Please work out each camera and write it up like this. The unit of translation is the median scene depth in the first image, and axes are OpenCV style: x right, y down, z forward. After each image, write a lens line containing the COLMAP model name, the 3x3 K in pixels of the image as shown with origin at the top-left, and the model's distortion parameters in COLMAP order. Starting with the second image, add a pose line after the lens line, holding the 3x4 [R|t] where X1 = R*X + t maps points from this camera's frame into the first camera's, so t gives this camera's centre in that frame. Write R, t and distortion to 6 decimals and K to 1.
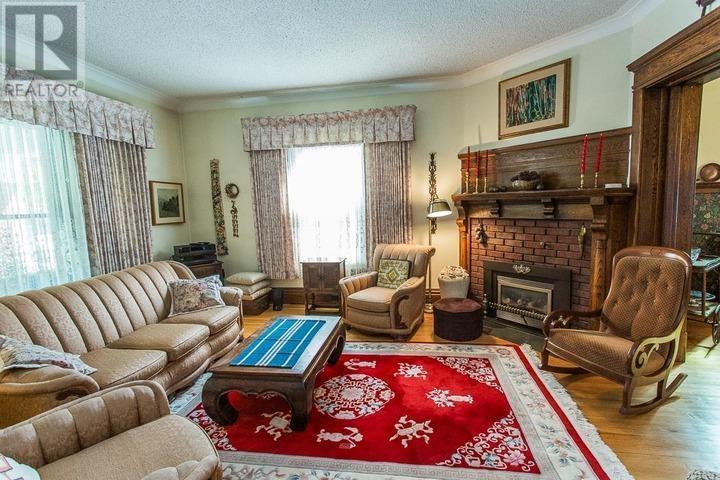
lens RADIAL K [[342.1, 0, 359.7], [0, 342.1, 240.4], [0, 0, 1]] dist [0.000166, -0.000130]
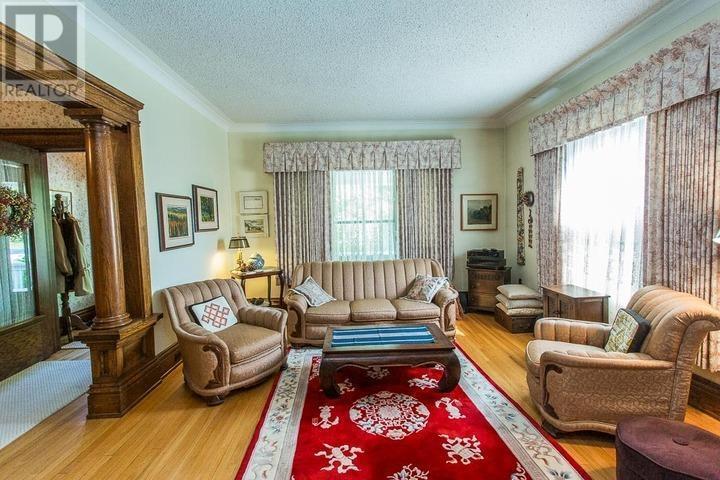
lens RADIAL K [[342.1, 0, 361.8], [0, 342.1, 240.7], [0, 0, 1]] dist [0.000166, -0.000130]
pose [[0.195338, 0.086166, -0.976944, 0.532333], [-0.083959, 0.993945, 0.070878, -0.065781], [0.977136, 0.068178, 0.201389, 0.411997]]
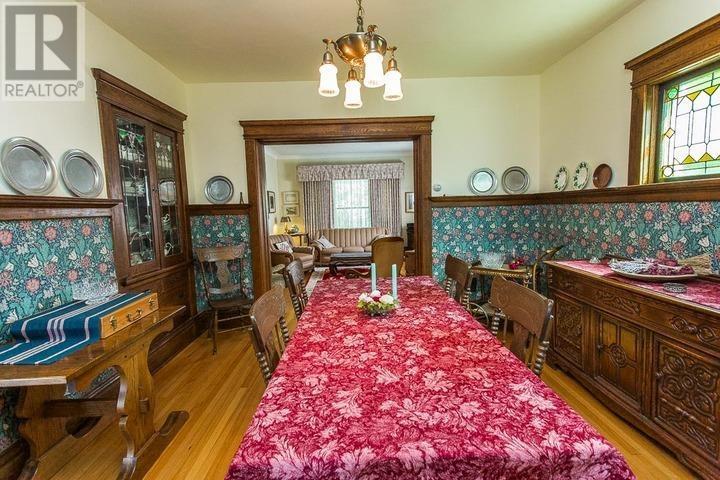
lens RADIAL K [[342.1, 0, 359.1], [0, 342.1, 240.7], [0, 0, 1]] dist [0.000166, -0.000130]
pose [[0.181001, 0.117988, -0.976380, 1.535692], [-0.077391, 0.991408, 0.105457, -0.075554], [0.980433, 0.056475, 0.188578, 0.302941]]
